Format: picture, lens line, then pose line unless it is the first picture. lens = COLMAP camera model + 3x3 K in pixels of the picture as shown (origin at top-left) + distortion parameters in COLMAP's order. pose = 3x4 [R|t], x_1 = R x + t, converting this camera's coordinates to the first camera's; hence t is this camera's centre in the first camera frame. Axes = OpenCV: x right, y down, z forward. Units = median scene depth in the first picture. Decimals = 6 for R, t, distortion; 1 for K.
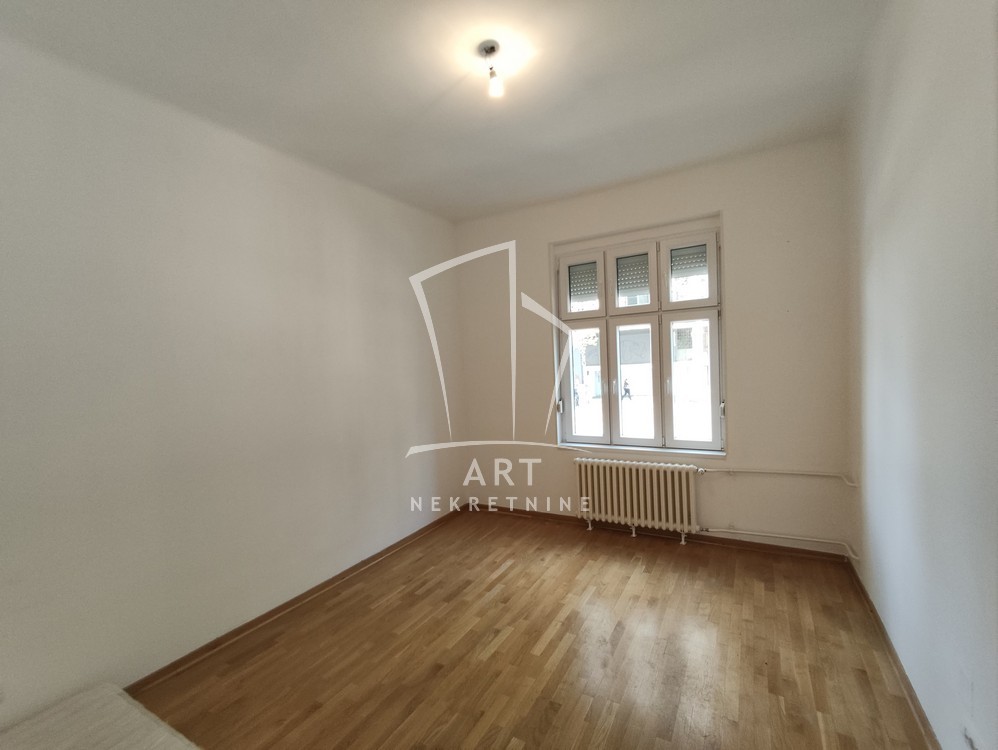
lens RADIAL K [[444.5, 0, 499.1], [0, 444.5, 377.3], [0, 0, 1]] dist [0.013720, 0.000250]
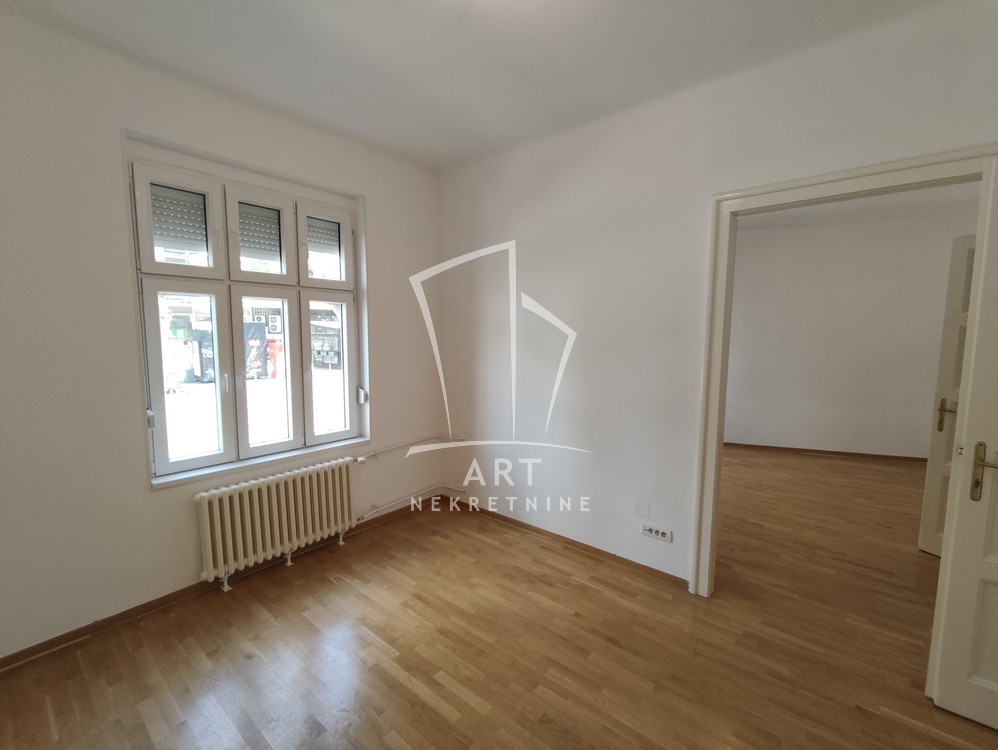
lens RADIAL K [[444.5, 0, 499.1], [0, 444.5, 377.3], [0, 0, 1]] dist [0.013720, 0.000250]
pose [[0.180367, -0.051255, 0.982263, -0.419292], [0.019457, 0.998632, 0.048536, -0.011919], [-0.983407, 0.010358, 0.181118, 0.500461]]
